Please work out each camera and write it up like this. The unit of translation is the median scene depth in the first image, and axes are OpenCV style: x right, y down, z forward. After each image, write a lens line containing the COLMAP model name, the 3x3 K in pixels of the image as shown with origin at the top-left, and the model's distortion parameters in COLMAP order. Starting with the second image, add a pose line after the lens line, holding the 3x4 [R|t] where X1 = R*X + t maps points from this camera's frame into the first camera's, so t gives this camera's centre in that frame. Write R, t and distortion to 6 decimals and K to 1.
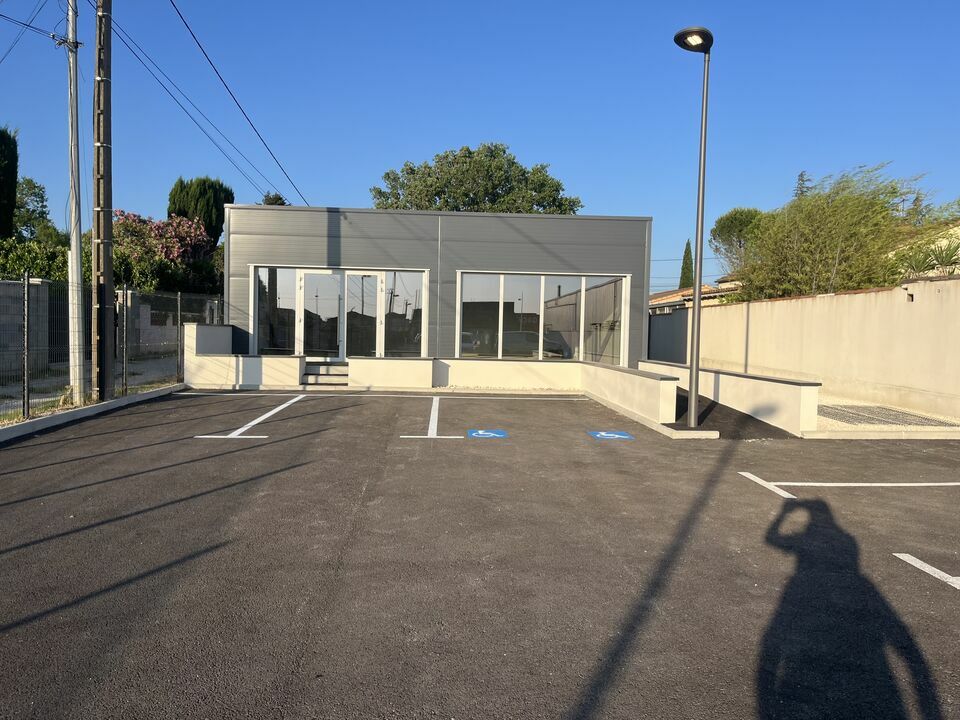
lens RADIAL K [[721.4, 0, 482.1], [0, 721.4, 351.8], [0, 0, 1]] dist [0.044515, -0.109004]
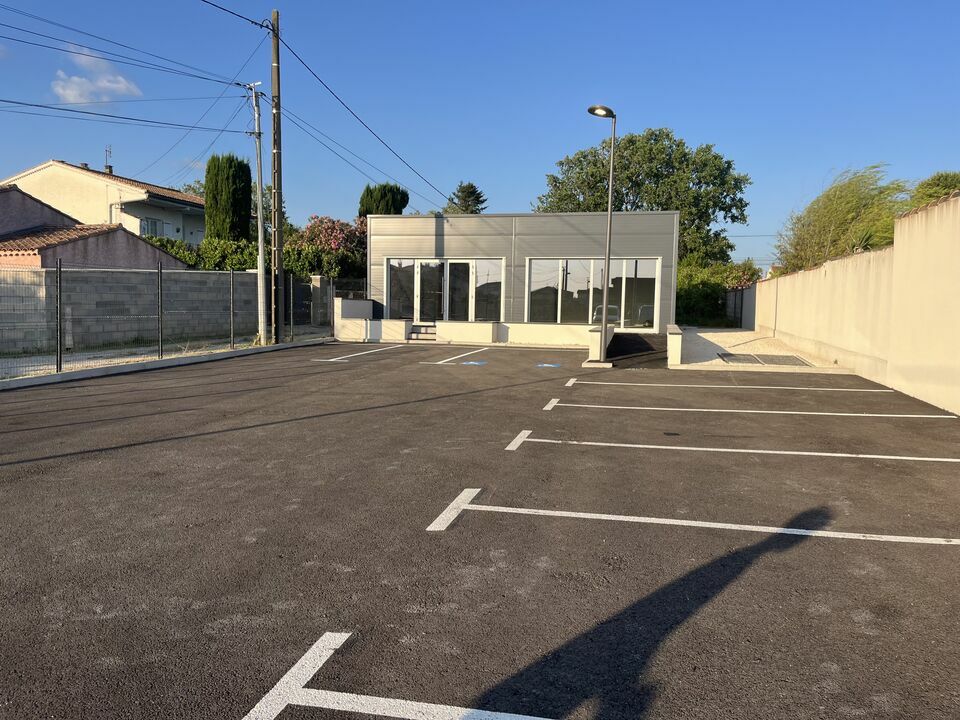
lens RADIAL K [[725.7, 0, 480.0], [0, 725.7, 360.0], [0, 0, 1]] dist [-0.052103, -0.001402]
pose [[0.957135, 0.017449, -0.289115, 0.298162], [-0.005214, 0.999060, 0.043037, 0.021660], [0.289594, -0.039685, 0.956327, -0.341659]]
